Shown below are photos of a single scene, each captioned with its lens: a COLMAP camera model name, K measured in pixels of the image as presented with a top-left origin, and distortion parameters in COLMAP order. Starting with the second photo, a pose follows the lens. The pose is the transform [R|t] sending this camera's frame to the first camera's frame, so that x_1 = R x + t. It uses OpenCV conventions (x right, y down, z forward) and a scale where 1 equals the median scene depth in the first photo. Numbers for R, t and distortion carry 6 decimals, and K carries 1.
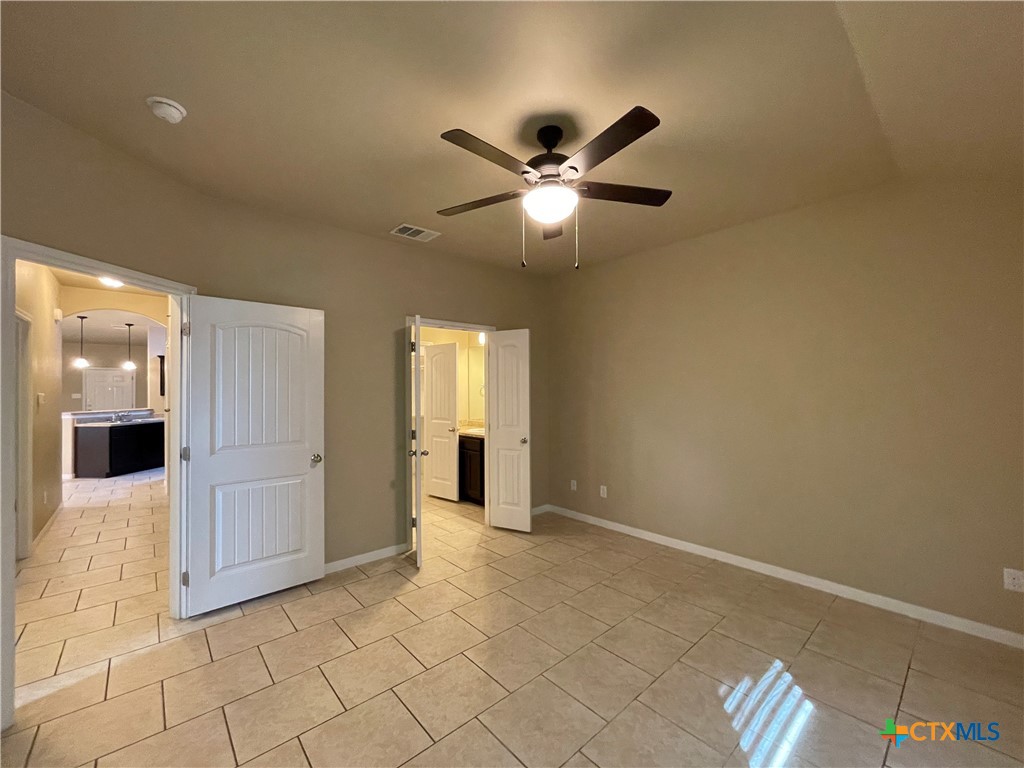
lens RADIAL K [[416.8, 0, 512.4], [0, 416.8, 390.0], [0, 0, 1]] dist [0.000155, 0.000333]
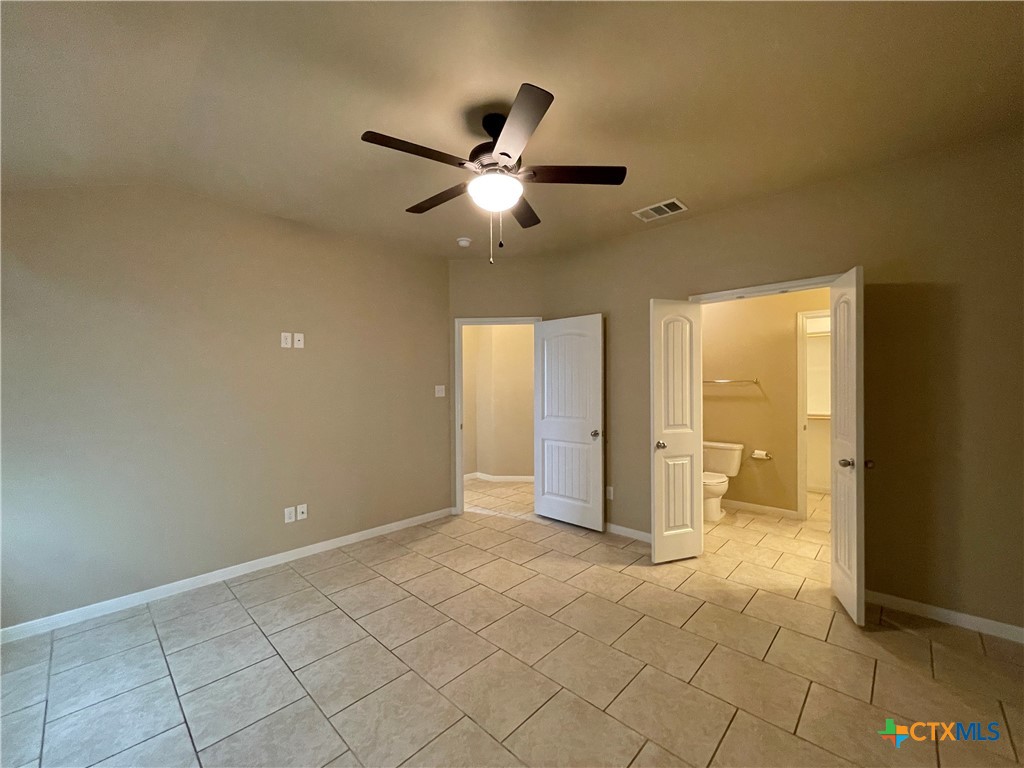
lens RADIAL K [[416.8, 0, 508.6], [0, 416.8, 387.2], [0, 0, 1]] dist [0.000155, 0.000333]
pose [[0.081923, 0.014469, -0.996534, 0.842713], [0.008294, 0.999850, 0.015199, 0.004241], [0.996604, -0.009510, 0.081790, 0.714654]]
